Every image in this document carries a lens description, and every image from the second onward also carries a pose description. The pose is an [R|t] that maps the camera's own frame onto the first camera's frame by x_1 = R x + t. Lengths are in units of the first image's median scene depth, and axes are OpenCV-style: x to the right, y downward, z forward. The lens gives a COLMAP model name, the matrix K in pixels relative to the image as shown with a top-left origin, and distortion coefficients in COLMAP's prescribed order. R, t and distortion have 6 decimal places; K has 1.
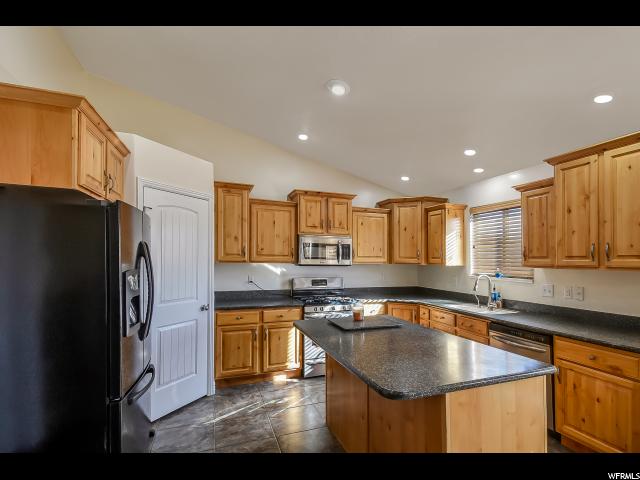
lens RADIAL K [[313.6, 0, 337.1], [0, 313.6, 243.7], [0, 0, 1]] dist [0.004357, -0.001776]
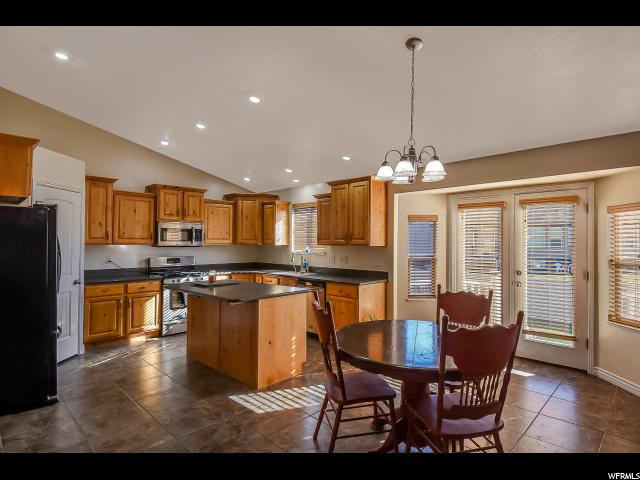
lens RADIAL K [[345.1, 0, 328.8], [0, 345.1, 218.8], [0, 0, 1]] dist [0.004599, -0.001946]
pose [[0.907759, 0.019138, 0.419055, -0.084980], [-0.012952, 0.999761, -0.017602, -0.023935], [-0.419292, 0.010551, 0.907790, -0.509218]]
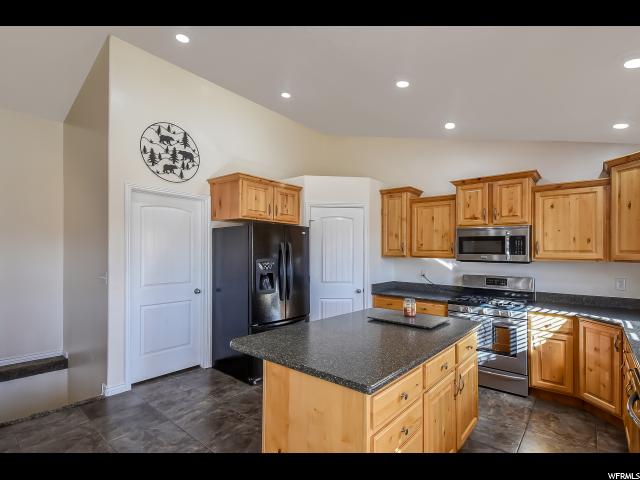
lens RADIAL K [[313.6, 0, 331.6], [0, 313.6, 245.5], [0, 0, 1]] dist [0.004357, -0.001776]
pose [[0.488797, -0.025189, -0.872034, 0.540762], [0.038174, 0.999243, -0.007466, 0.016218], [0.871562, -0.029640, 0.489389, 0.216881]]
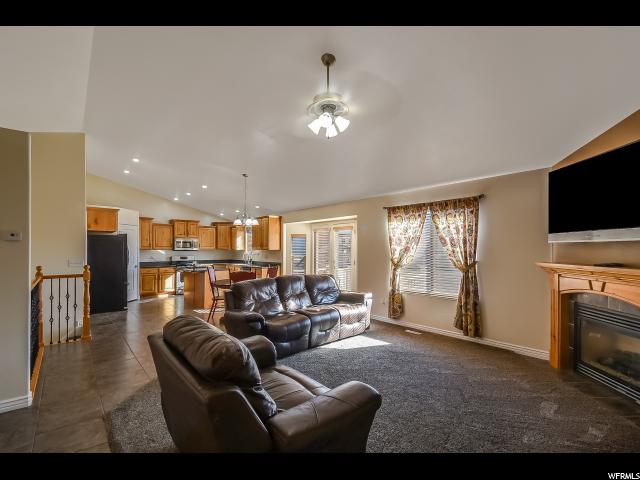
lens RADIAL K [[285.8, 0, 297.7], [0, 285.8, 233.1], [0, 0, 1]] dist [0.026326, 0.000201]
pose [[0.956945, 0.004664, 0.290231, 0.151504], [-0.004085, 0.999988, -0.002604, -0.066137], [-0.290240, 0.001307, 0.956953, -1.452467]]
